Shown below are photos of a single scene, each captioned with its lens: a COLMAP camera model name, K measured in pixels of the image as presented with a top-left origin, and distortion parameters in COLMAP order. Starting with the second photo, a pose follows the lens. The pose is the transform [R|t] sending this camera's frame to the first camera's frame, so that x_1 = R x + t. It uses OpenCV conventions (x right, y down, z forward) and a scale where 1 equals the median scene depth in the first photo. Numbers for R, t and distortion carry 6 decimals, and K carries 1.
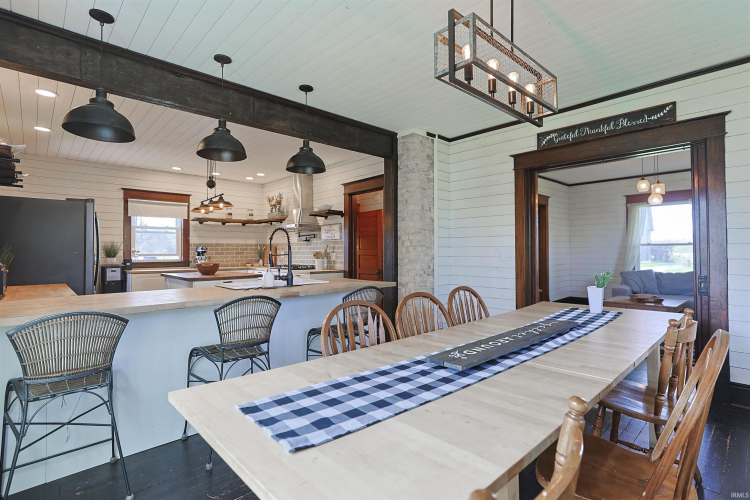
lens RADIAL K [[369.8, 0, 374.8], [0, 369.8, 240.2], [0, 0, 1]] dist [-0.016474, 0.000221]
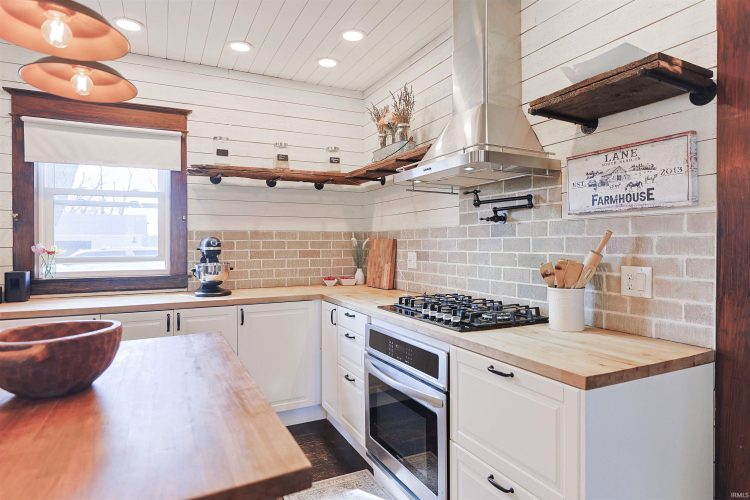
lens RADIAL K [[440.9, 0, 379.4], [0, 440.9, 239.3], [0, 0, 1]] dist [0.004153, 0.000696]
pose [[0.961089, -0.001297, -0.276237, -0.167920], [0.008438, 0.999660, 0.024664, 0.007541], [0.276111, -0.026035, 0.960773, 0.595817]]
